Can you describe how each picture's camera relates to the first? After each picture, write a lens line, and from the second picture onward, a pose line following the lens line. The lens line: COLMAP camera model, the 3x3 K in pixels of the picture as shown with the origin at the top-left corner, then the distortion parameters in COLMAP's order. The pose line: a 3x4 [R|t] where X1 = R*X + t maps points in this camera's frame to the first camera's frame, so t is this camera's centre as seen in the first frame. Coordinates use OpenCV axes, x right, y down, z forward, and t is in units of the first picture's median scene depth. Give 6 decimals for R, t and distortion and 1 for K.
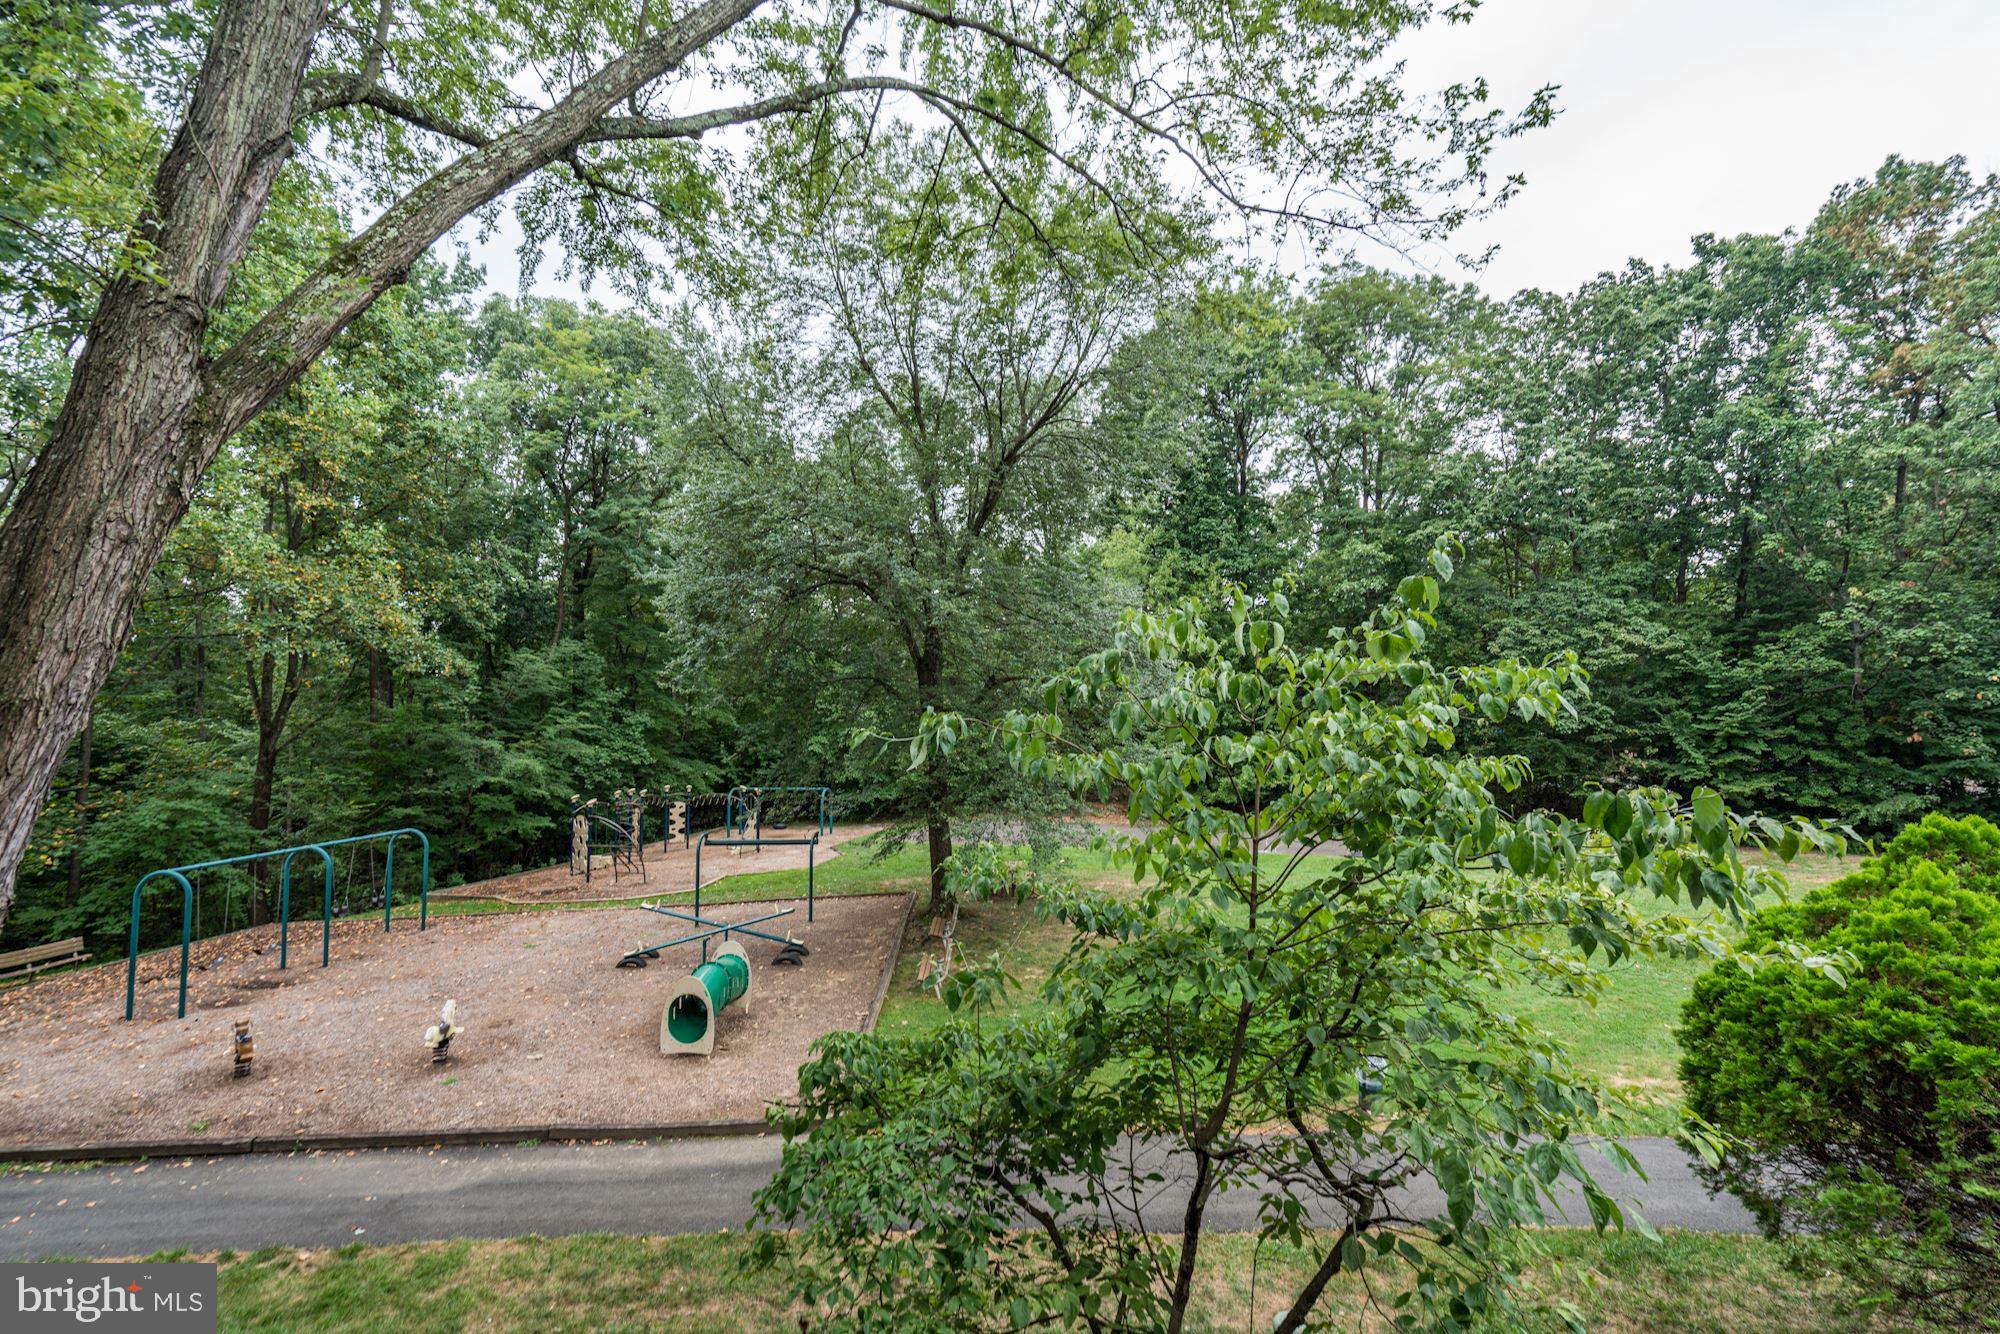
lens RADIAL K [[866.1, 0, 982.7], [0, 866.1, 666.8], [0, 0, 1]] dist [-0.019536, 0.004152]
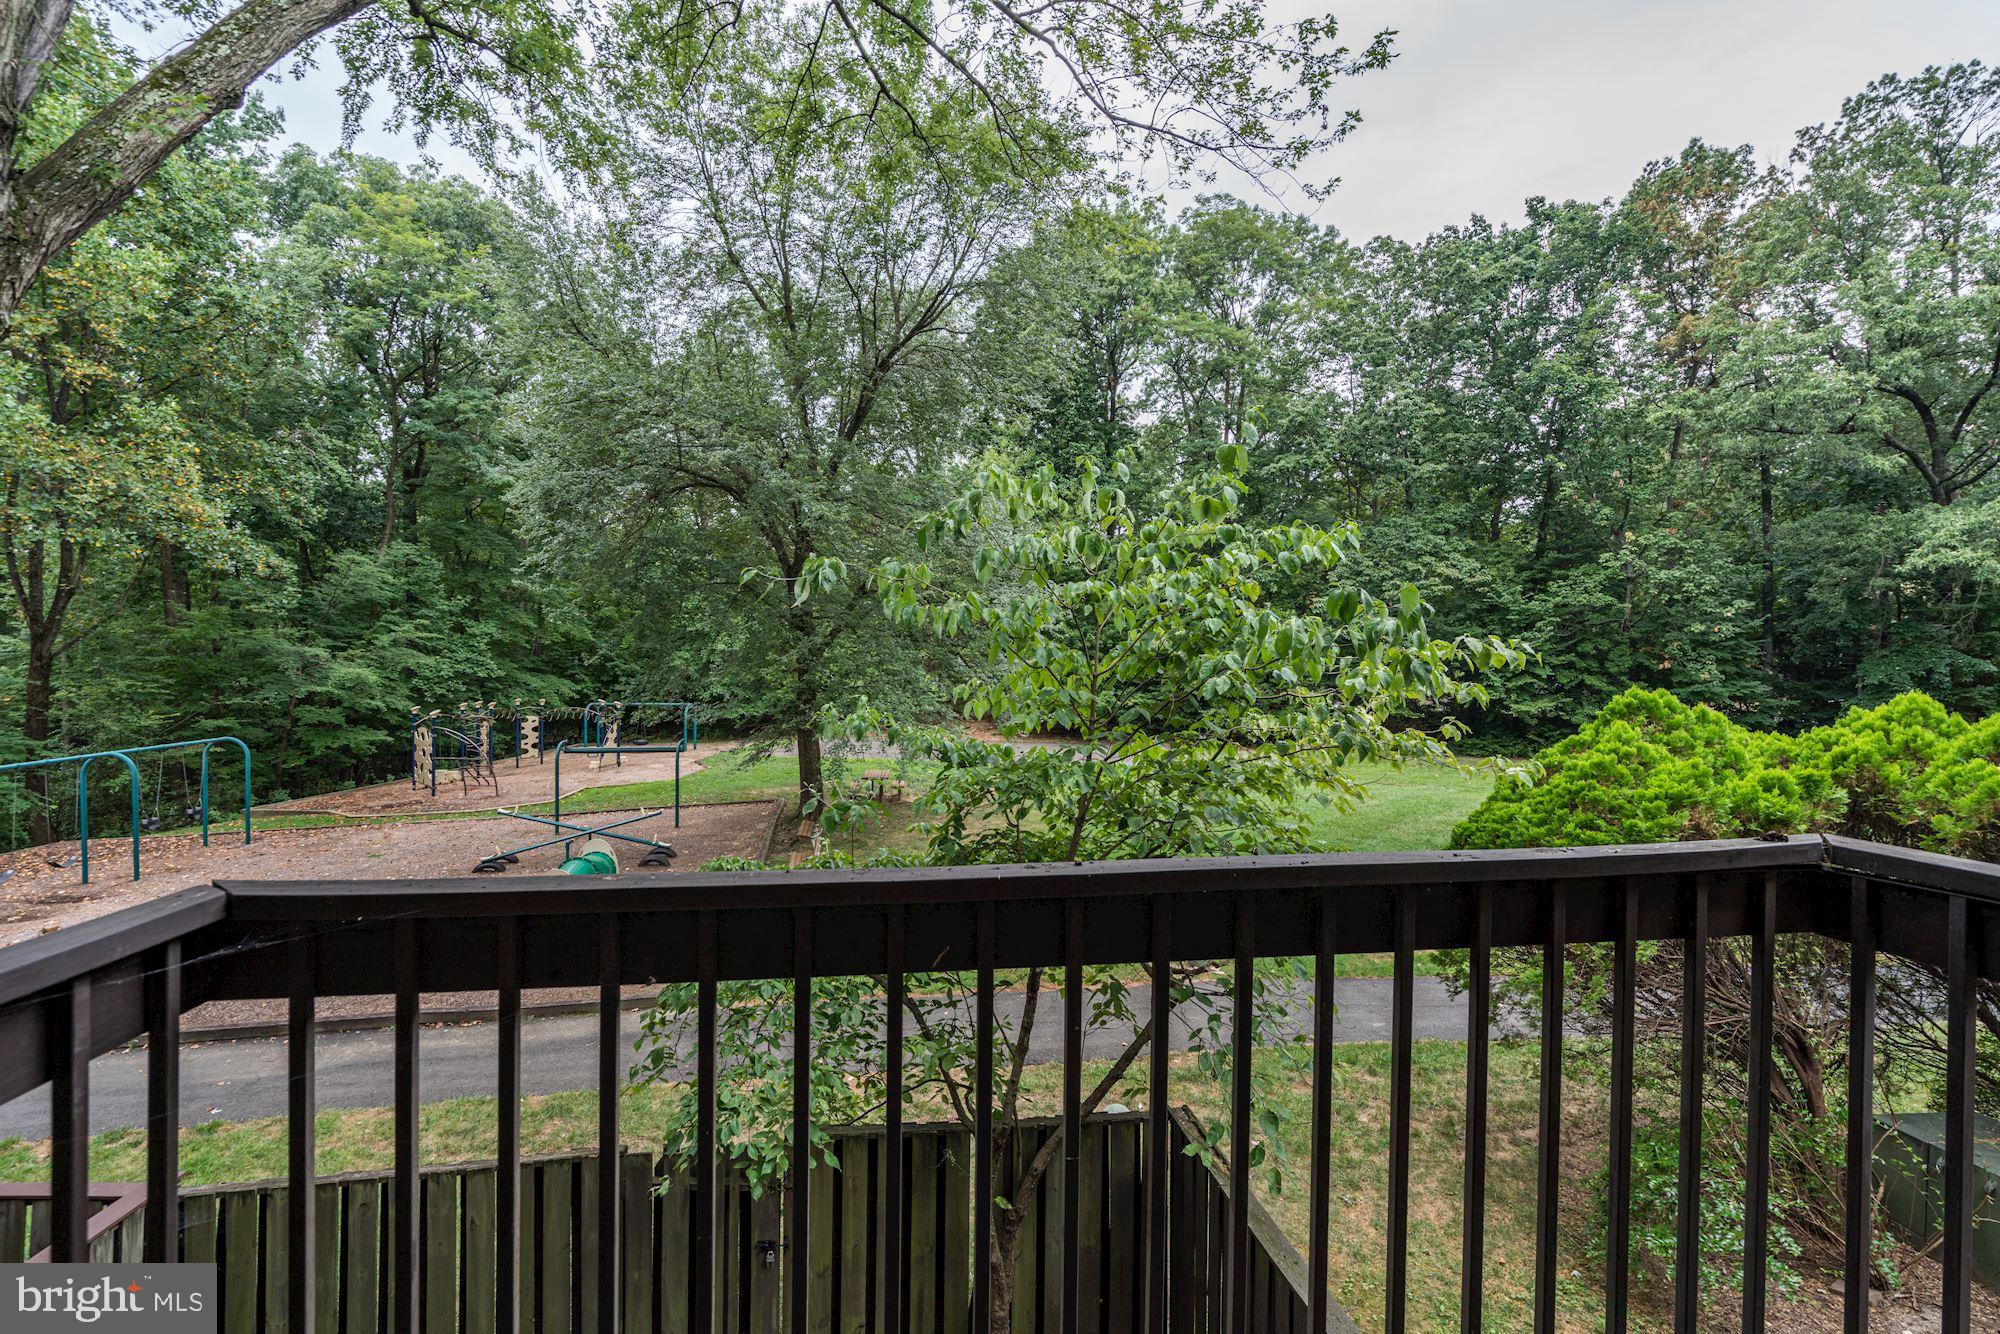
lens RADIAL K [[866.1, 0, 982.7], [0, 866.1, 666.8], [0, 0, 1]] dist [-0.019536, 0.004152]
pose [[0.988506, 0.010143, 0.150840, -0.001398], [-0.023242, 0.996081, 0.085338, 0.011751], [-0.149383, -0.087863, 0.984868, -0.016959]]
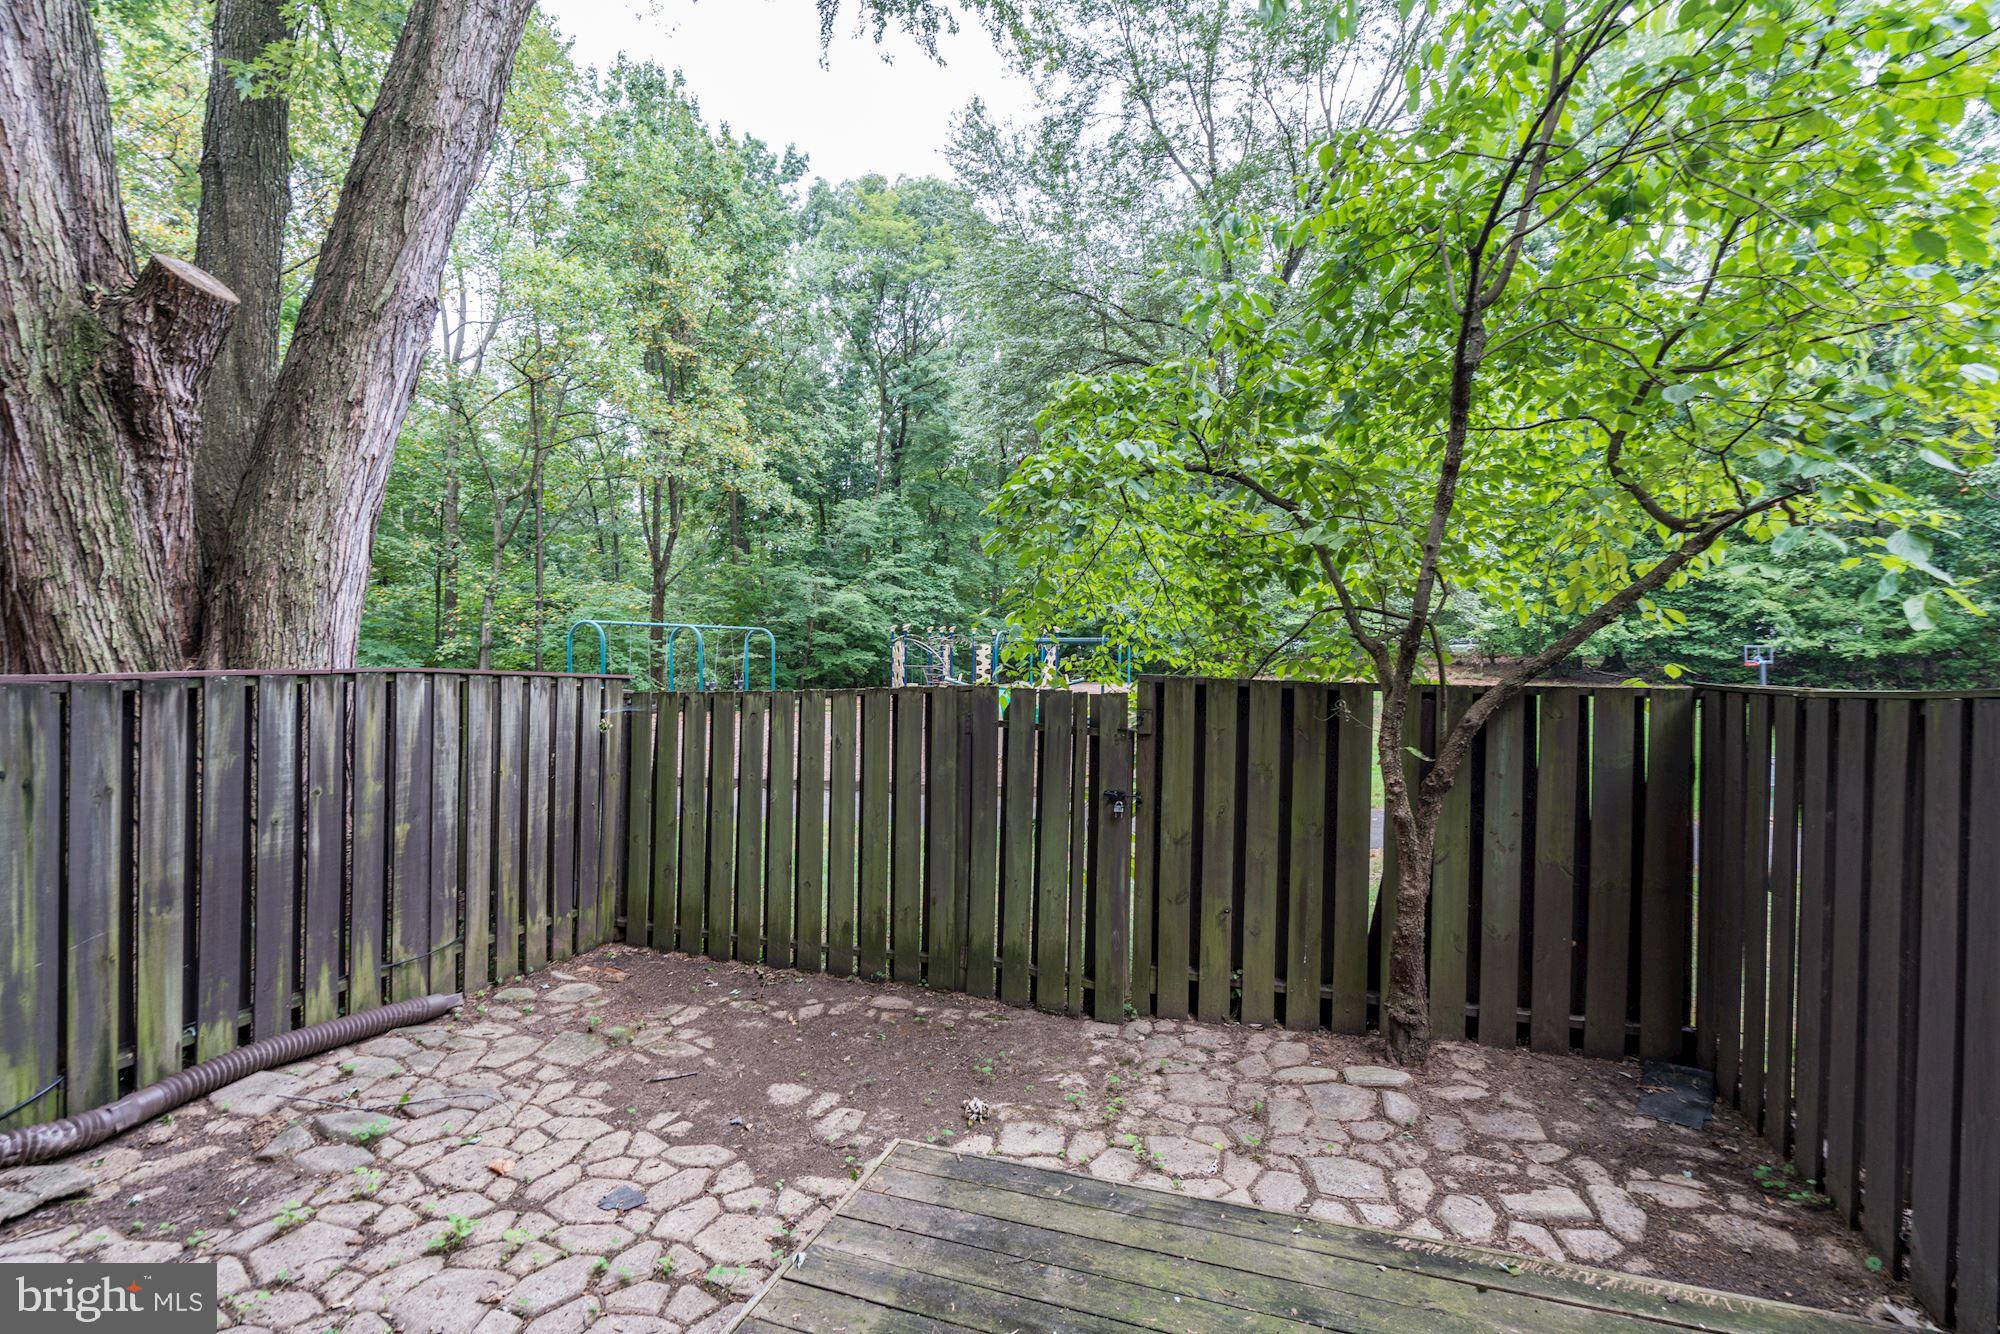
lens RADIAL K [[867.4, 0, 1000.0], [0, 867.4, 667.0], [0, 0, 1]] dist [-0.018730, 0.000010]
pose [[0.946063, 0.018360, -0.323463, 0.012538], [0.011862, 0.995761, 0.091213, 0.110805], [0.323766, -0.090130, 0.941834, 0.003010]]
